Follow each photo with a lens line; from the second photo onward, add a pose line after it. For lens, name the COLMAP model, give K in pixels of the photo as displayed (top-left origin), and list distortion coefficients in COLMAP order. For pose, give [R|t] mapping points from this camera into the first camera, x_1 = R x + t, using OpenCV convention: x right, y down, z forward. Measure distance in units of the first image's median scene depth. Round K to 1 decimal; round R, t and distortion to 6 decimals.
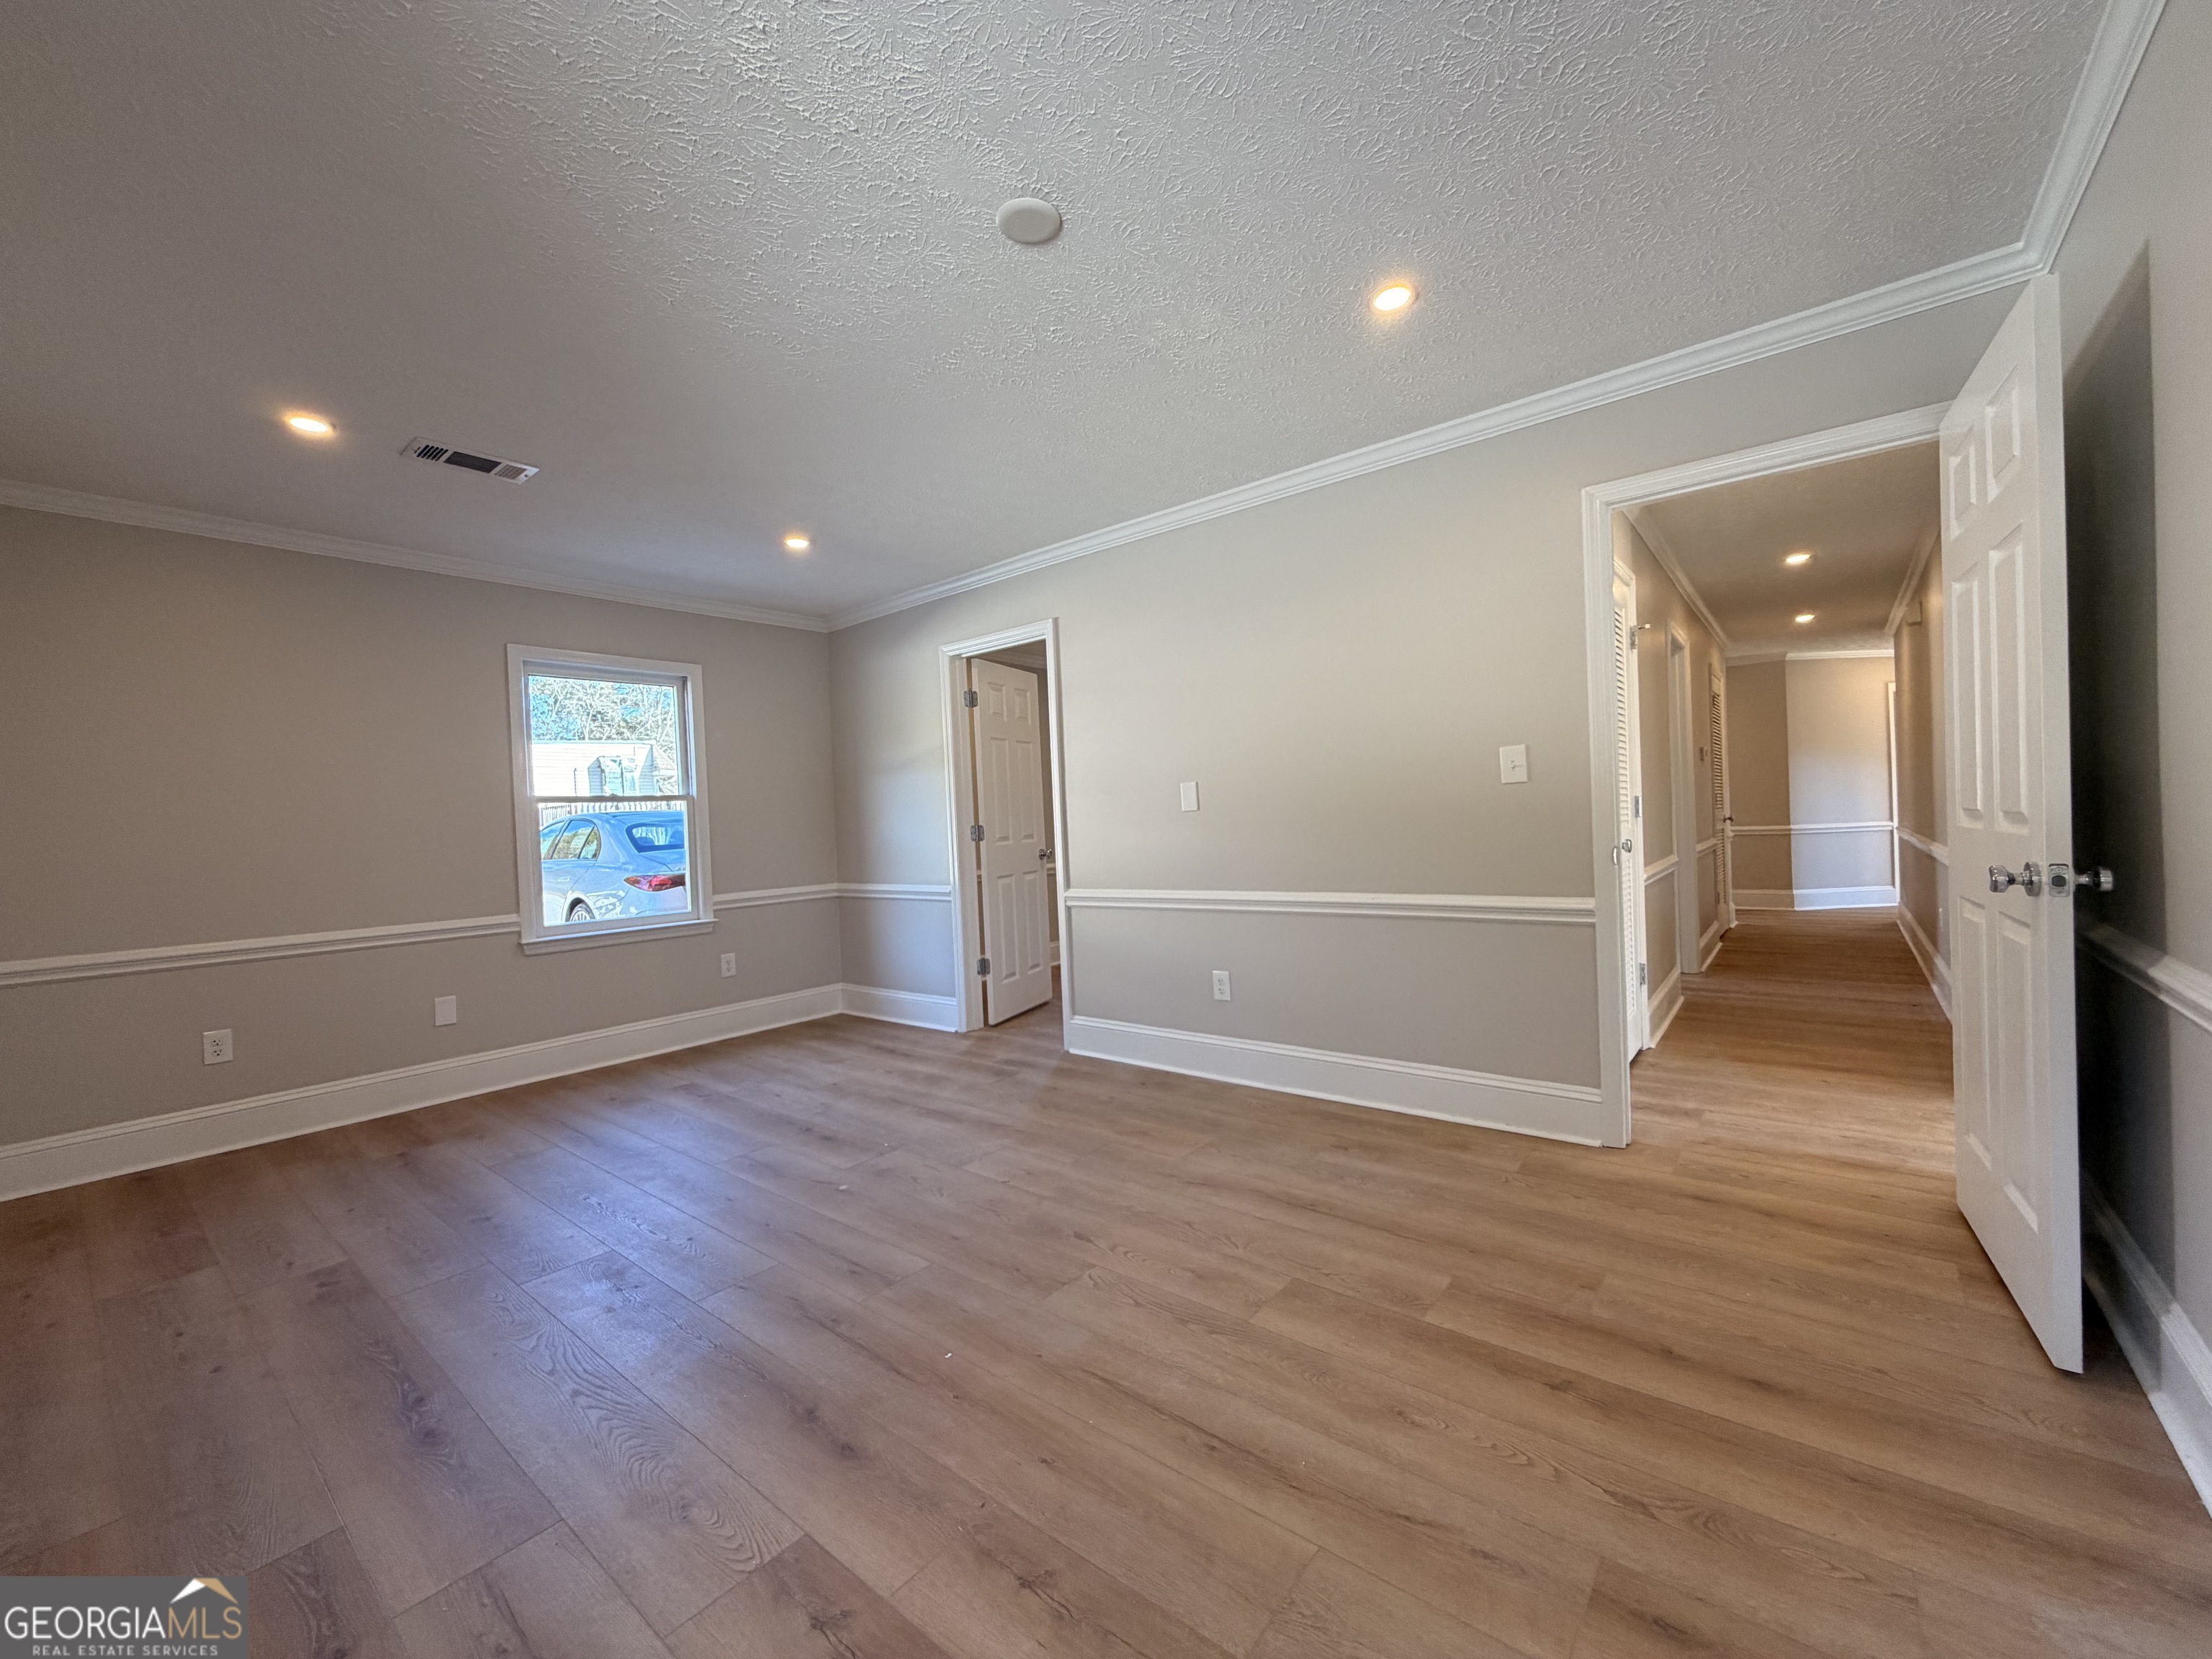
lens RADIAL K [[886.6, 0, 1103.3], [0, 886.6, 834.5], [0, 0, 1]] dist [-0.001221, -0.000449]
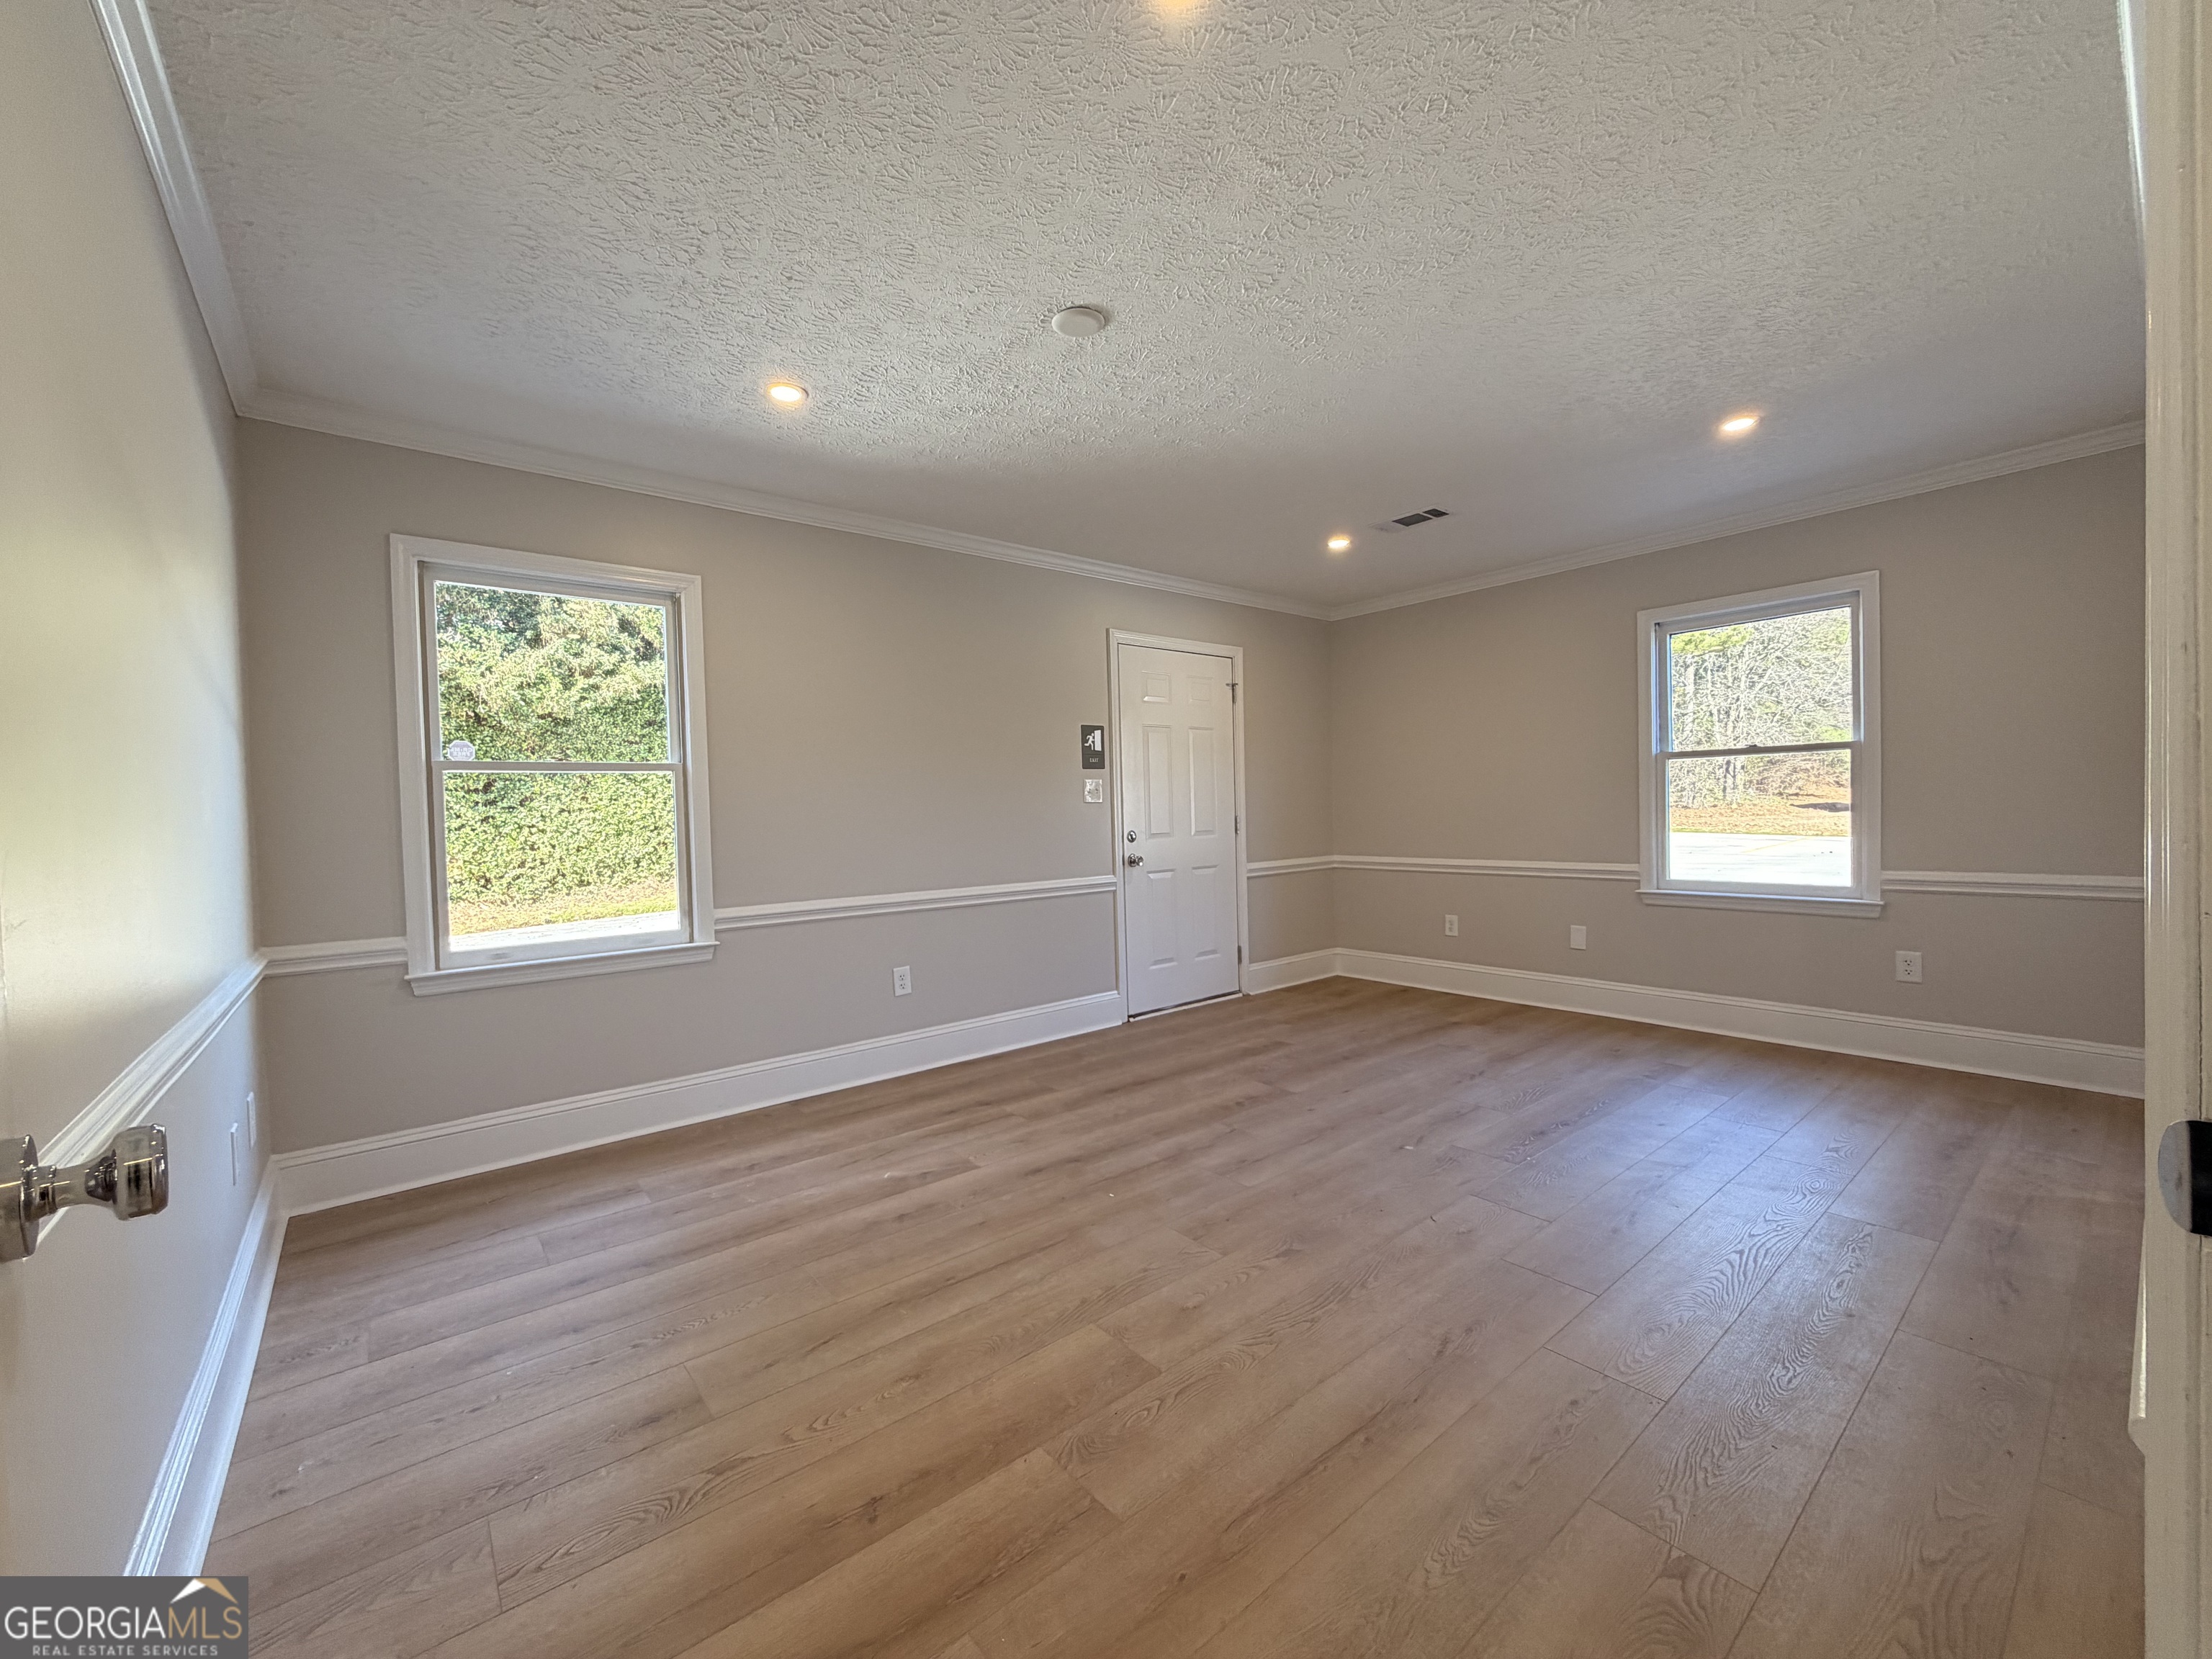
lens RADIAL K [[886.6, 0, 1103.3], [0, 886.6, 834.5], [0, 0, 1]] dist [-0.001221, -0.000449]
pose [[-0.199072, 0.075045, -0.977107, 1.007537], [0.017924, 0.997176, 0.072934, -0.070489], [0.979821, -0.002994, -0.199855, 1.111527]]
